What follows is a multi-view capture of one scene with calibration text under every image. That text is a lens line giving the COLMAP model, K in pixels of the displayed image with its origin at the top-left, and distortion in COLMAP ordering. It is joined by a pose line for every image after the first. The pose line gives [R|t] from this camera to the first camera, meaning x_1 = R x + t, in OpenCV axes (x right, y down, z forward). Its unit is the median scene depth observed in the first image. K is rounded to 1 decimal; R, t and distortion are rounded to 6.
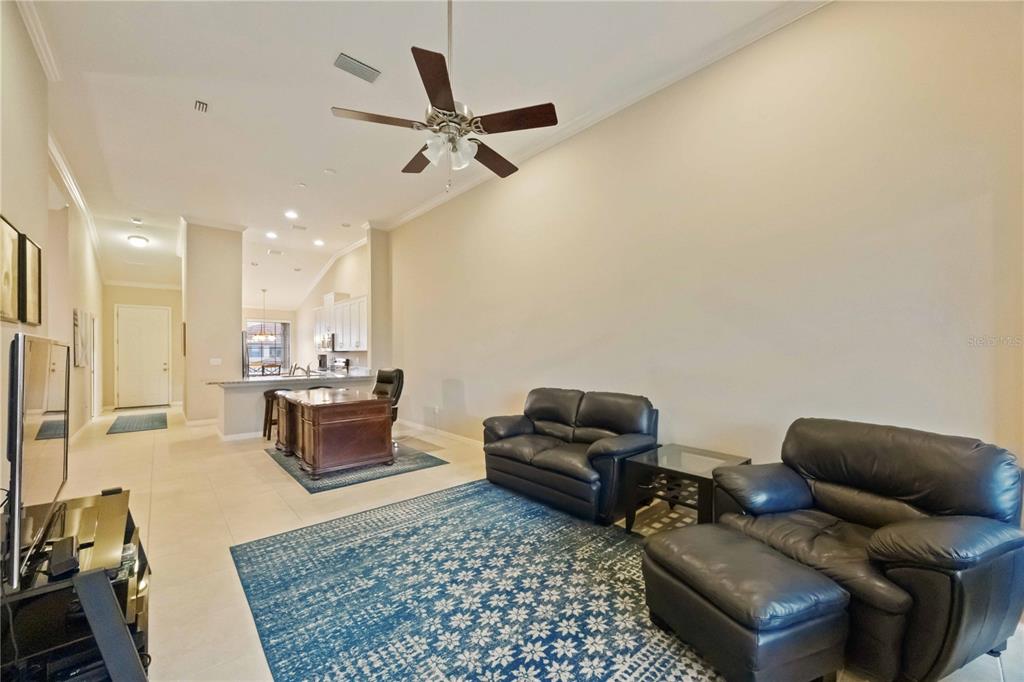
lens RADIAL K [[391.1, 0, 509.4], [0, 391.1, 350.8], [0, 0, 1]] dist [-0.001621, 0.000140]
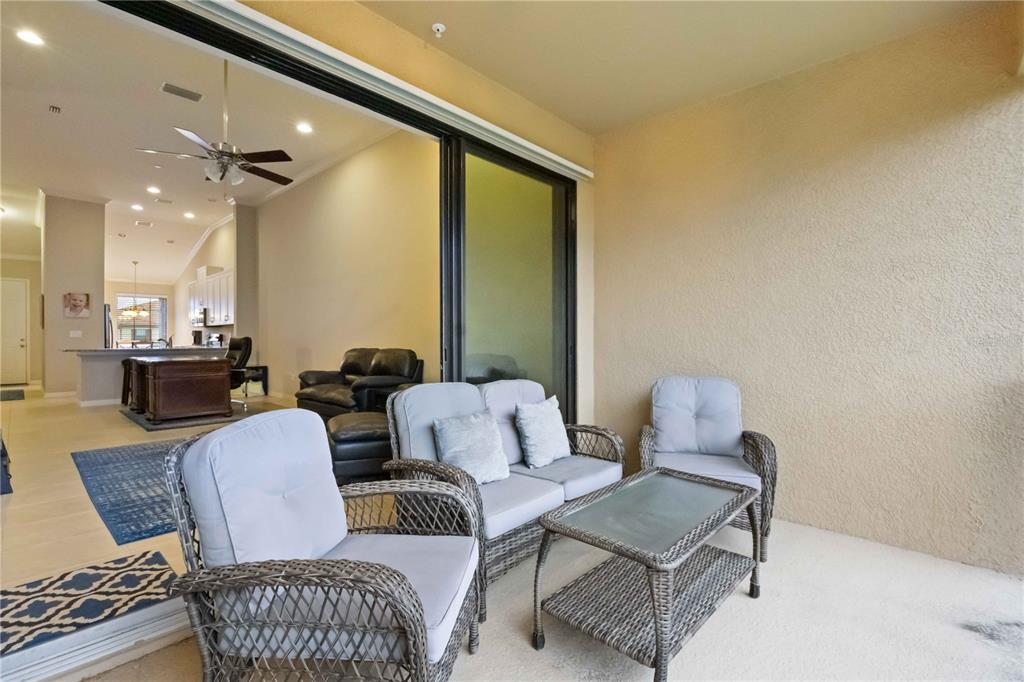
lens RADIAL K [[455.8, 0, 493.0], [0, 455.8, 337.5], [0, 0, 1]] dist [-0.006847, -0.001941]
pose [[0.996597, 0.001290, 0.082422, 0.288229], [-0.001517, 0.999995, 0.002694, 0.042127], [-0.082419, -0.002810, 0.996594, -0.321159]]
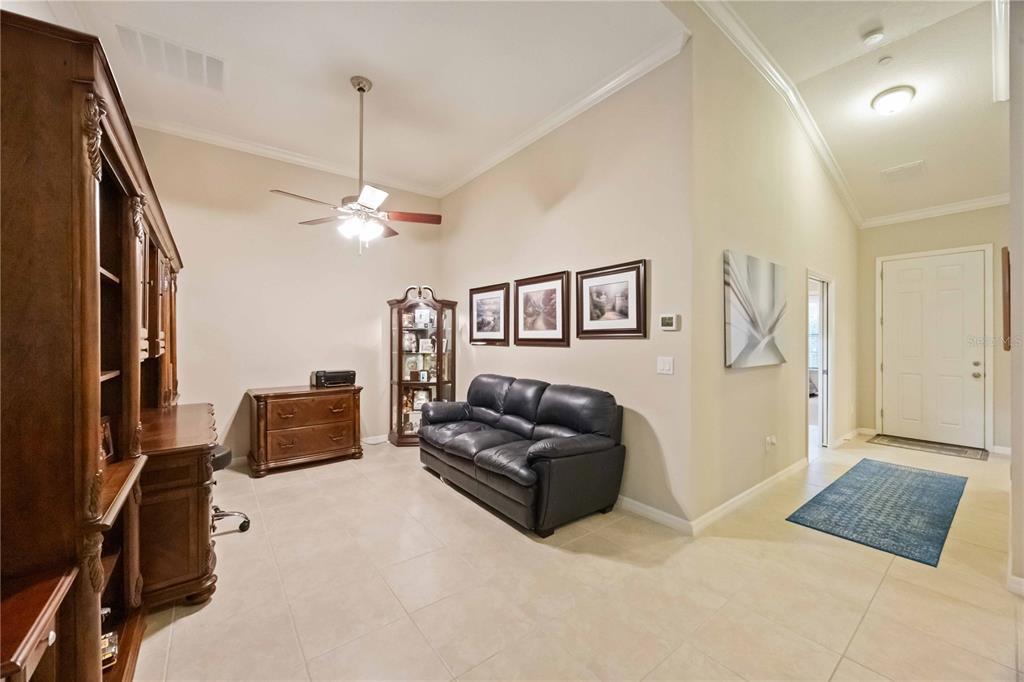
lens RADIAL K [[391.1, 0, 508.2], [0, 391.1, 339.0], [0, 0, 1]] dist [-0.001621, 0.000140]
pose [[-0.064185, -0.001486, -0.997937, -0.676111], [0.002300, 0.999996, -0.001637, 0.004635], [0.997935, -0.002400, -0.064182, 0.846859]]
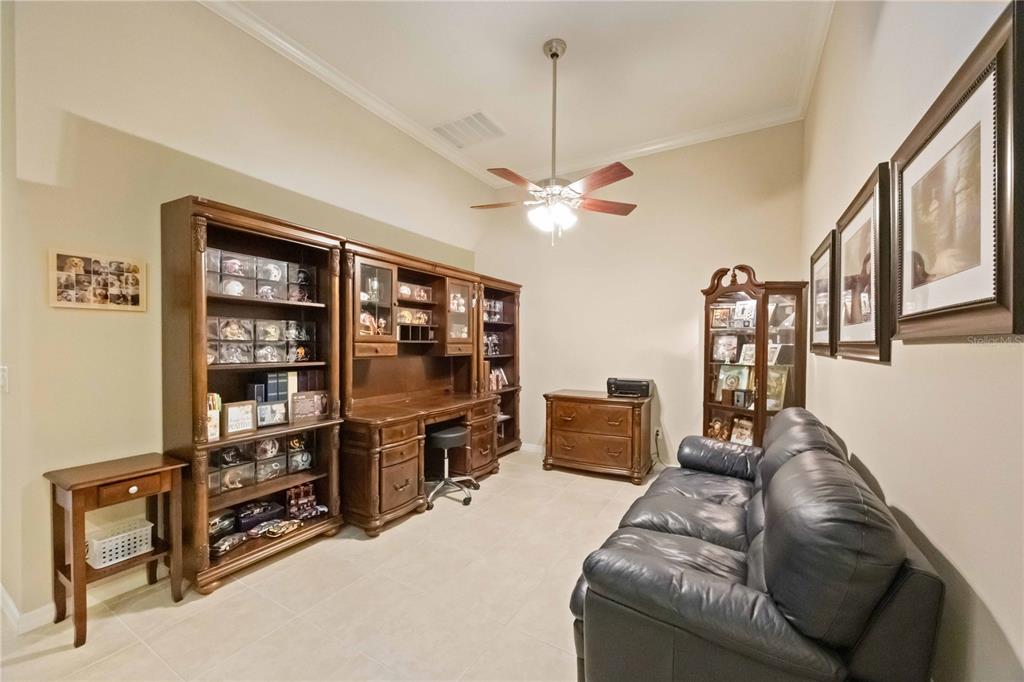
lens RADIAL K [[391.1, 0, 509.5], [0, 391.1, 346.4], [0, 0, 1]] dist [-0.001621, 0.000140]
pose [[-0.954628, -0.000252, -0.297800, -1.057953], [-0.001510, 0.999991, 0.003994, 0.004167], [0.297796, 0.004263, -0.954620, 1.077284]]
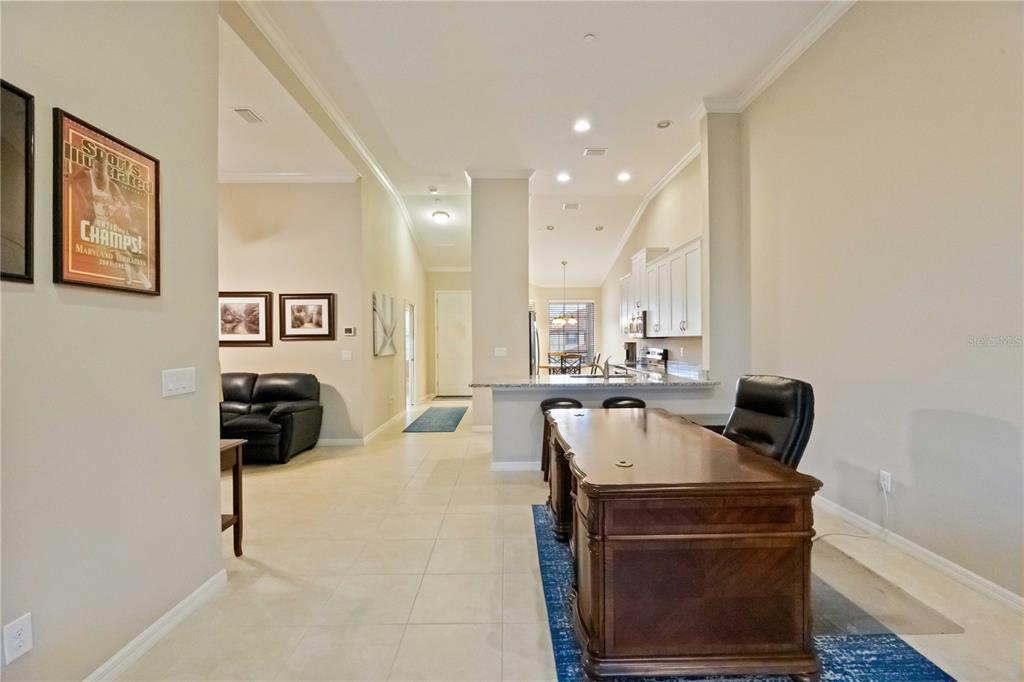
lens RADIAL K [[455.8, 0, 518.4], [0, 455.8, 344.8], [0, 0, 1]] dist [-0.006847, -0.001941]
pose [[0.767360, 0.003866, -0.641204, -0.197422], [0.007272, 0.999865, 0.014732, 0.001185], [0.641175, -0.015967, 0.767229, 0.444859]]
